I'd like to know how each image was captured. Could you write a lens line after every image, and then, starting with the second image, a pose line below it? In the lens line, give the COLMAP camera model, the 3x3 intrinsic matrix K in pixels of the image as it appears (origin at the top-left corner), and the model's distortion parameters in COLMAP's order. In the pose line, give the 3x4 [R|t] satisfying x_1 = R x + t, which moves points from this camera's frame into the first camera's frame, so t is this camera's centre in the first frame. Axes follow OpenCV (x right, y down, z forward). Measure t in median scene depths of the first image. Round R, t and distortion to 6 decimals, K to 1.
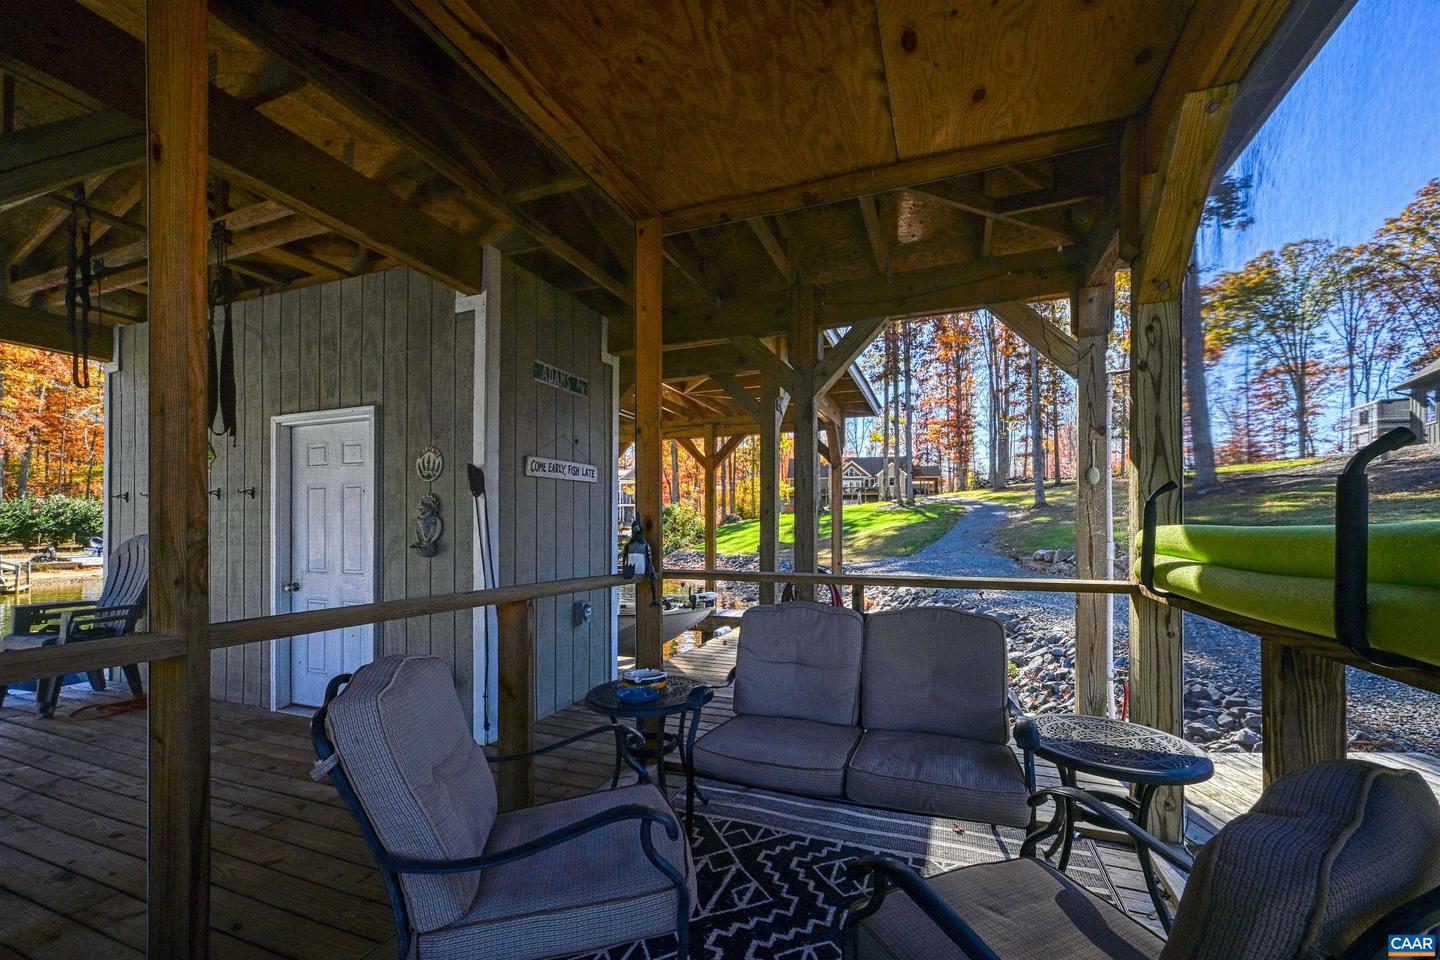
lens RADIAL K [[590.8, 0, 721.1], [0, 590.8, 526.5], [0, 0, 1]] dist [0.009391, -0.000608]
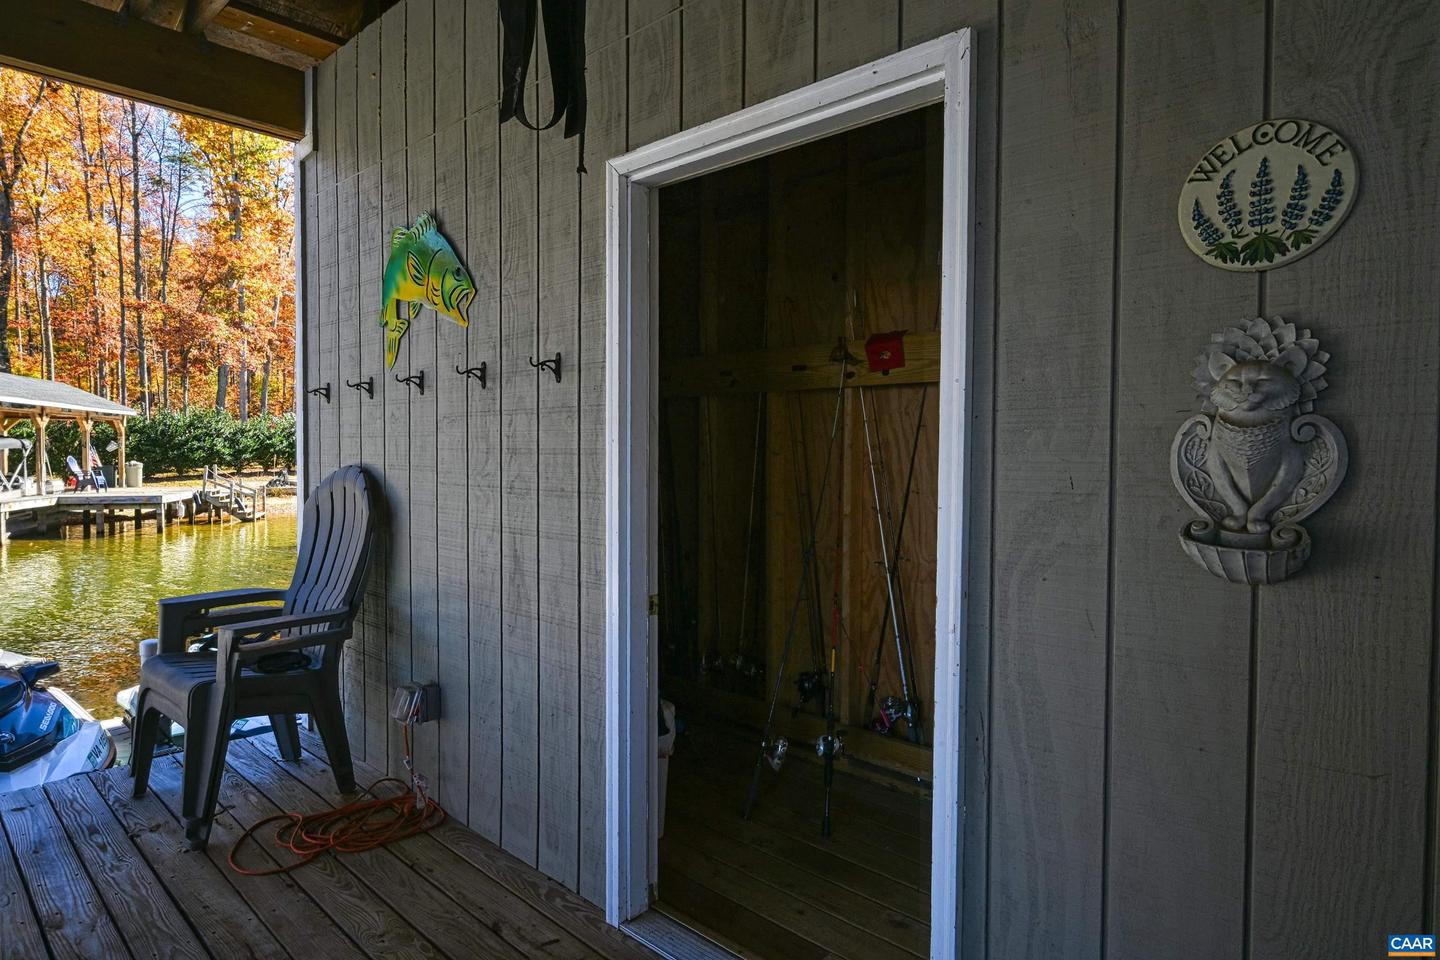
lens RADIAL K [[779.5, 0, 721.6], [0, 779.5, 483.0], [0, 0, 1]] dist [0.001243, 0.000441]
pose [[0.942860, 0.020245, -0.332574, -0.454824], [-0.006557, 0.999086, 0.042229, -0.001102], [0.333125, -0.037635, 0.942131, 0.481044]]
